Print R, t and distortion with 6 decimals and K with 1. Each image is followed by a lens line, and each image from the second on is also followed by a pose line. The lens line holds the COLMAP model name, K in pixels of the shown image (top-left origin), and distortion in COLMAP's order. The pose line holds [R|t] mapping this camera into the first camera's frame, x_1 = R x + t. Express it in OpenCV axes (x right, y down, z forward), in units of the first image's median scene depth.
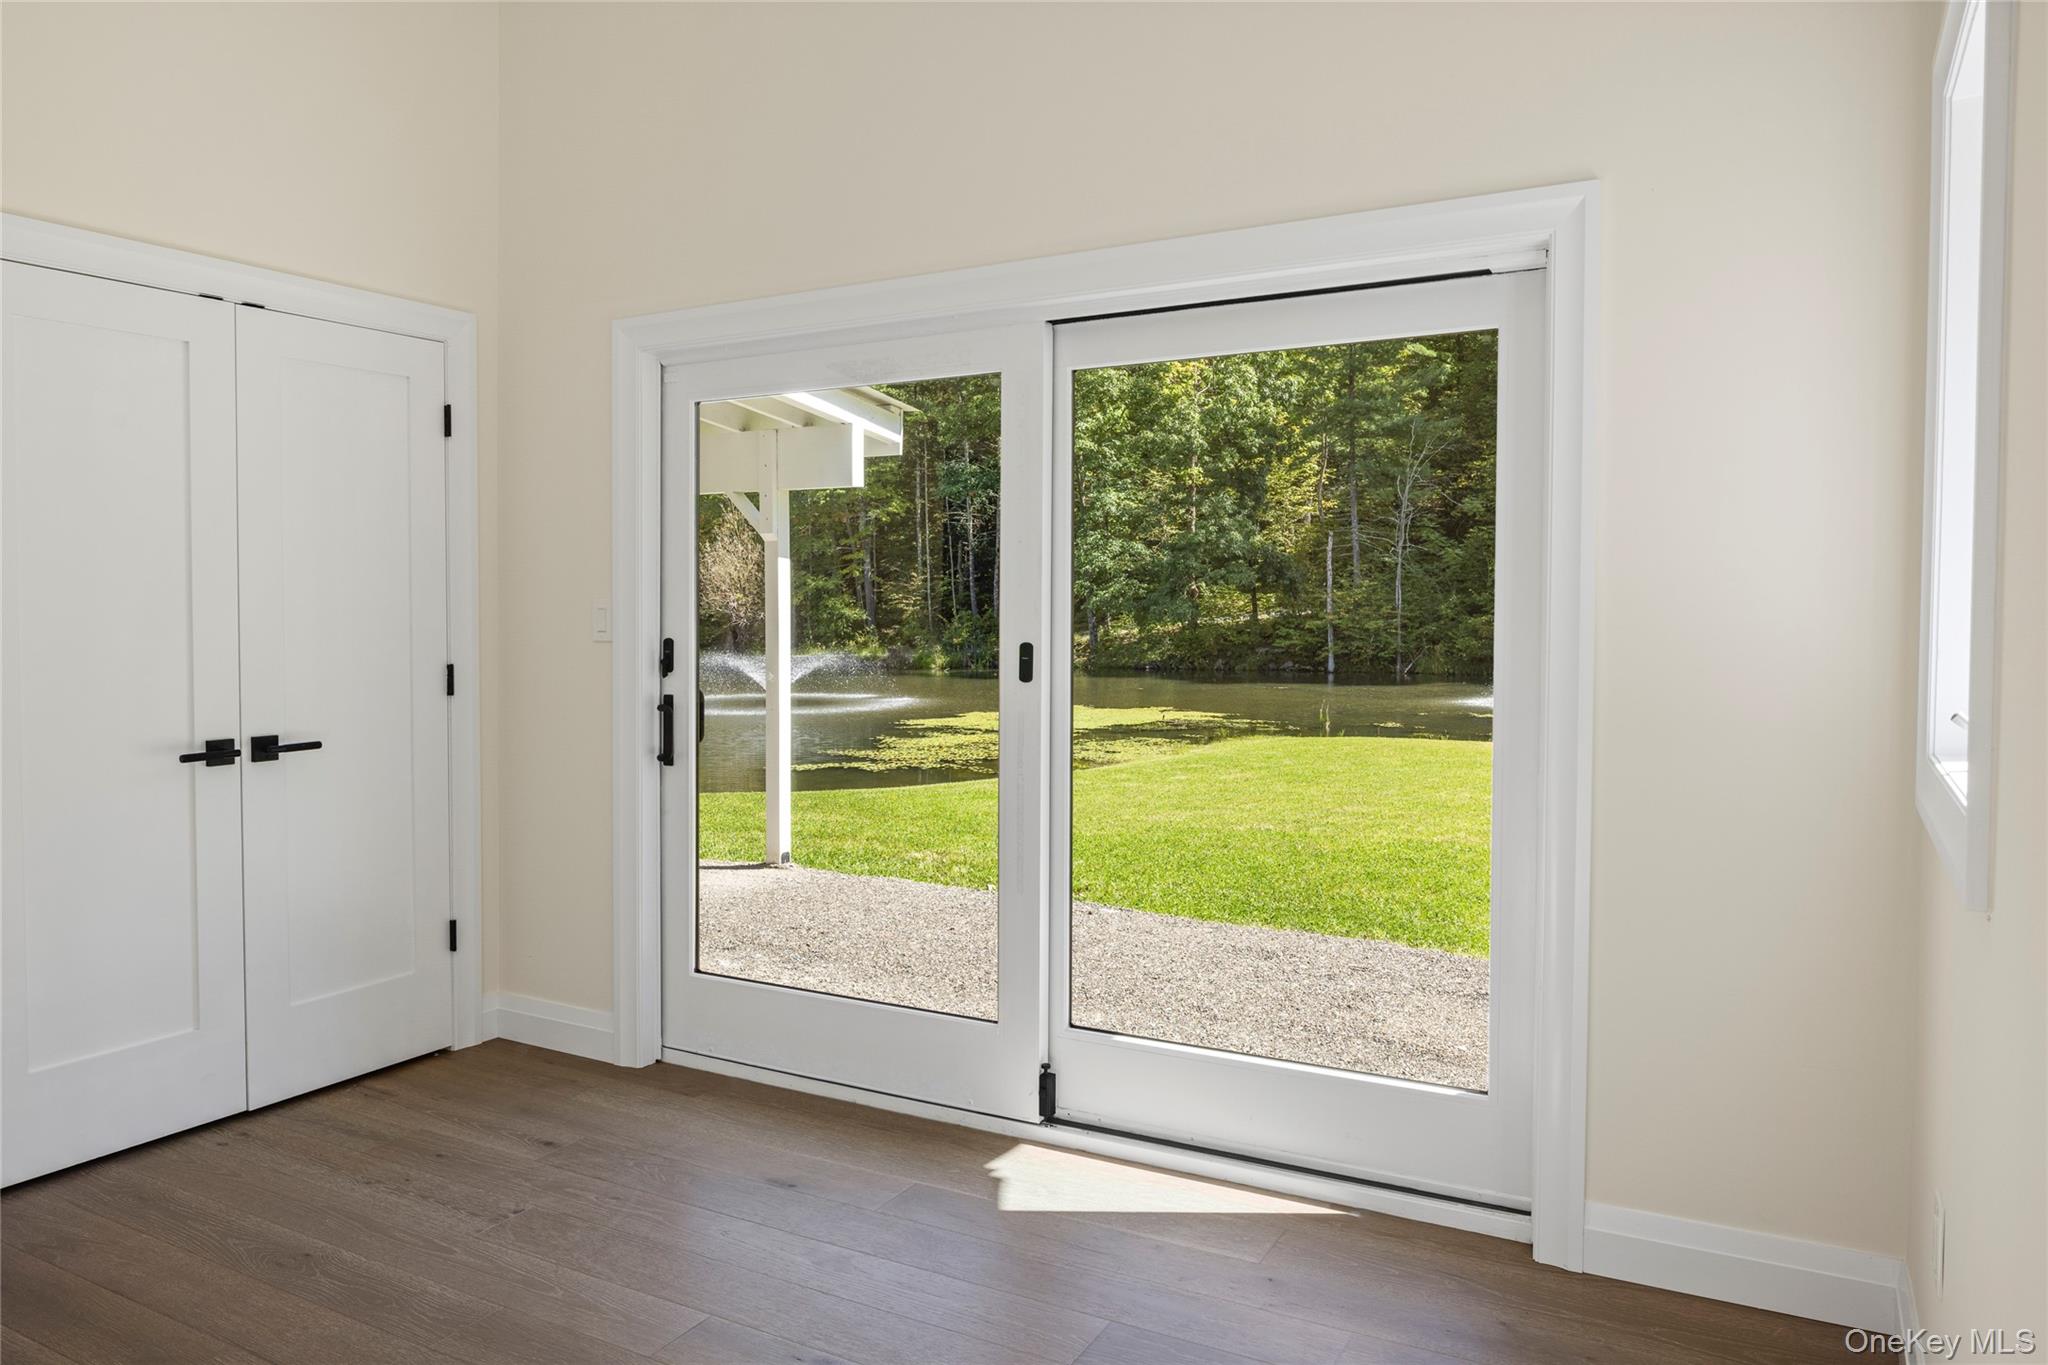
lens RADIAL K [[1391.8, 0, 1024.0], [0, 1391.8, 682.5], [0, 0, 1]] dist [-0.009795, 0.001890]
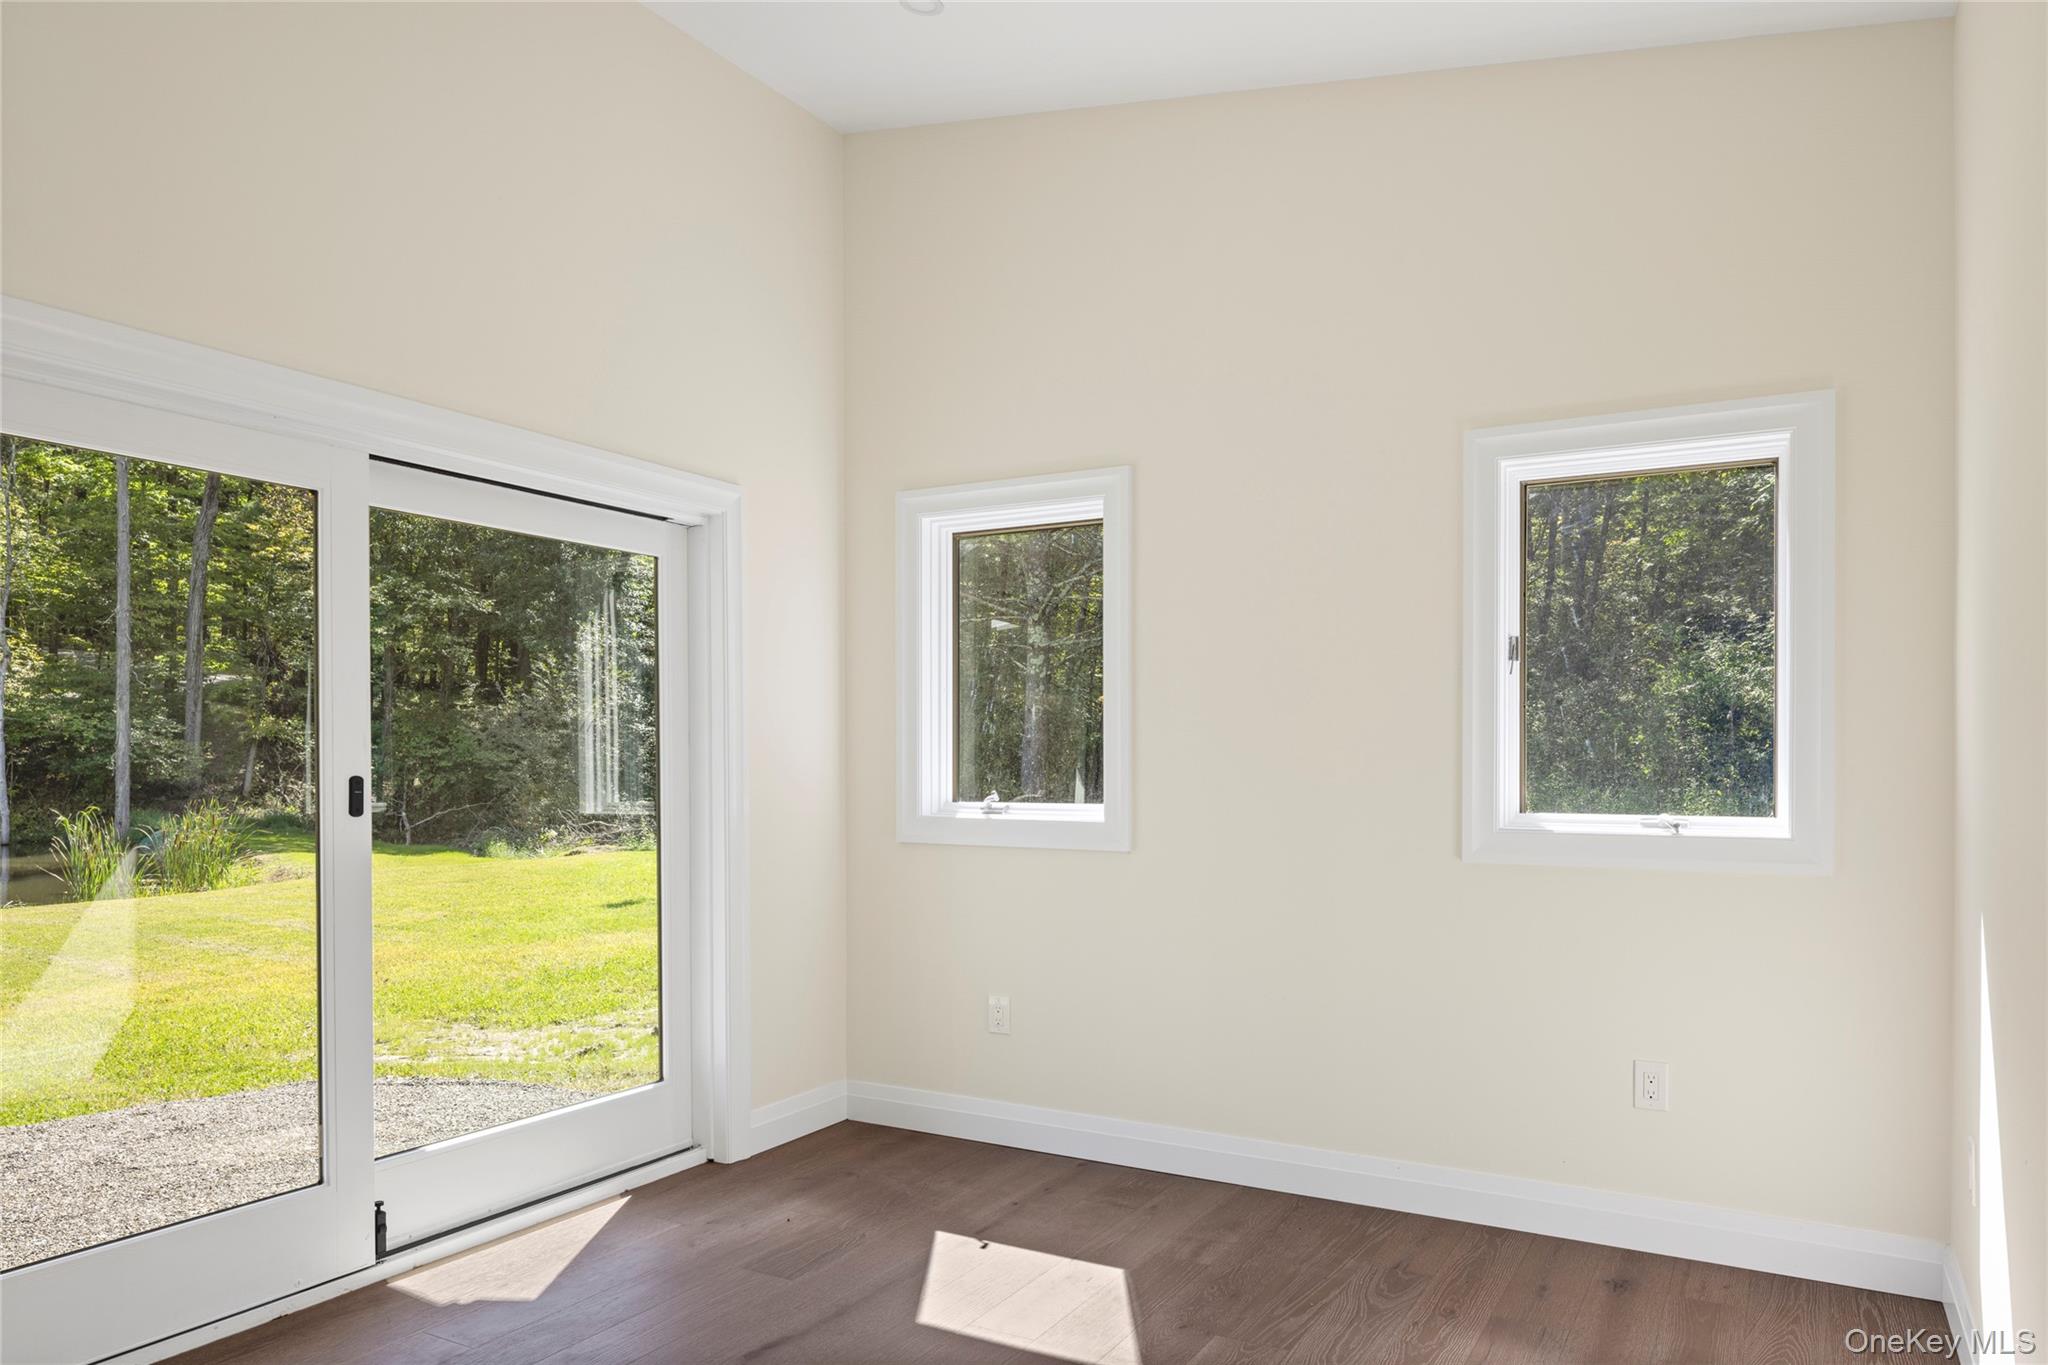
lens RADIAL K [[1390.5, 0, 1023.7], [0, 1390.5, 778.1], [0, 0, 1]] dist [-0.004261, -0.000353]
pose [[-0.000983, -0.016438, 0.999864, -0.987627], [0.040231, 0.999055, 0.016464, -0.024701], [-0.999190, 0.040242, -0.000321, 0.540814]]
